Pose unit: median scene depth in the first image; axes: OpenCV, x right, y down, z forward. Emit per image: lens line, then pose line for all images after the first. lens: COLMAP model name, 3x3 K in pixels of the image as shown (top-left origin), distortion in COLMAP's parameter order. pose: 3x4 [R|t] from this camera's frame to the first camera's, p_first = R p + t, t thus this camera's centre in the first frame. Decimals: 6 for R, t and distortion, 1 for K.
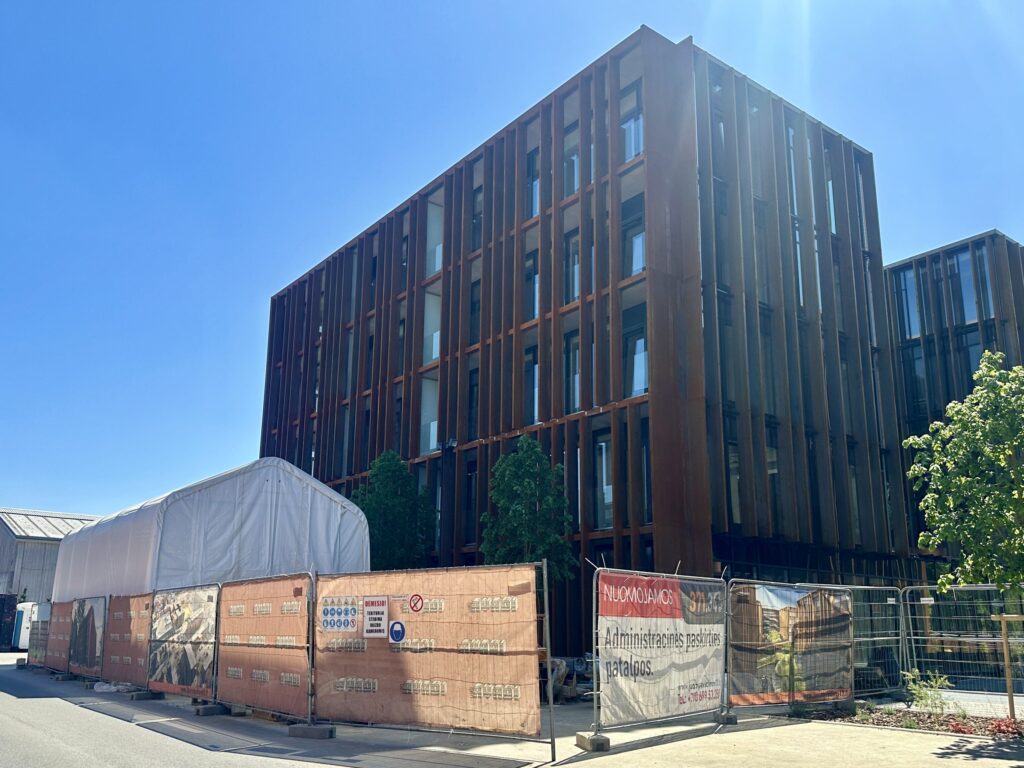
lens RADIAL K [[961.1, 0, 512.0], [0, 961.1, 384.0], [0, 0, 1]] dist [-0.003767, -0.003927]
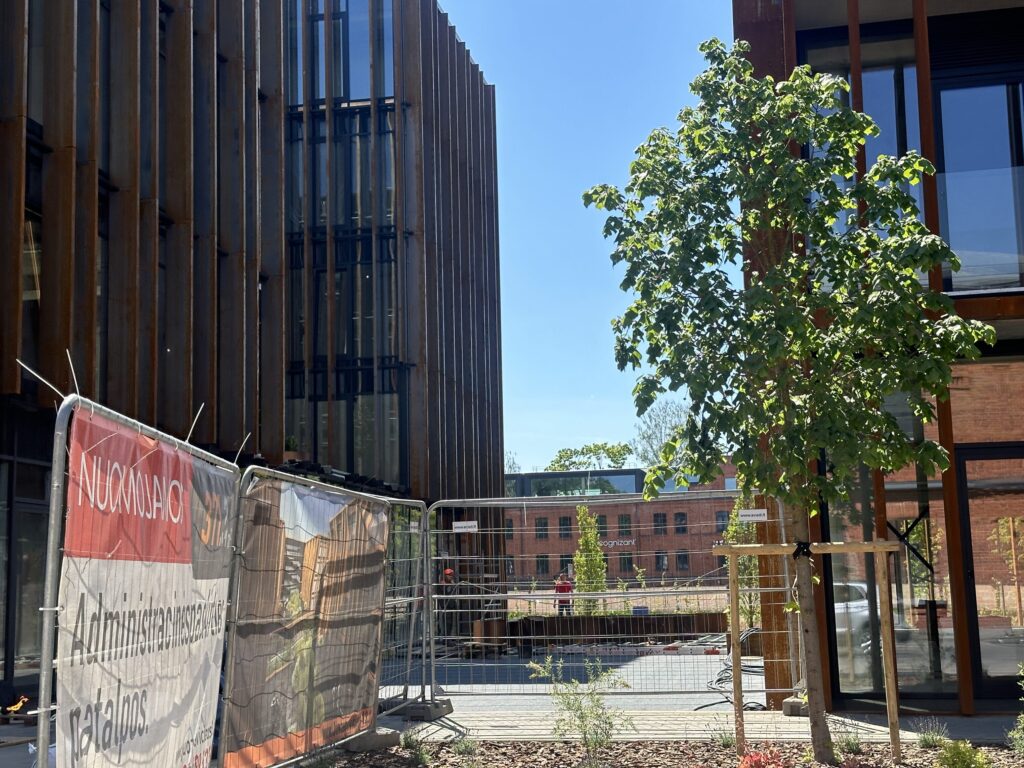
lens RADIAL K [[1376.2, 0, 512.0], [0, 1376.2, 384.0], [0, 0, 1]] dist [0.100524, -0.022506]
pose [[0.738722, 0.066959, 0.670676, -0.080898], [-0.135978, 0.989398, 0.050995, 0.128039], [-0.660151, -0.128869, 0.739995, 0.517633]]
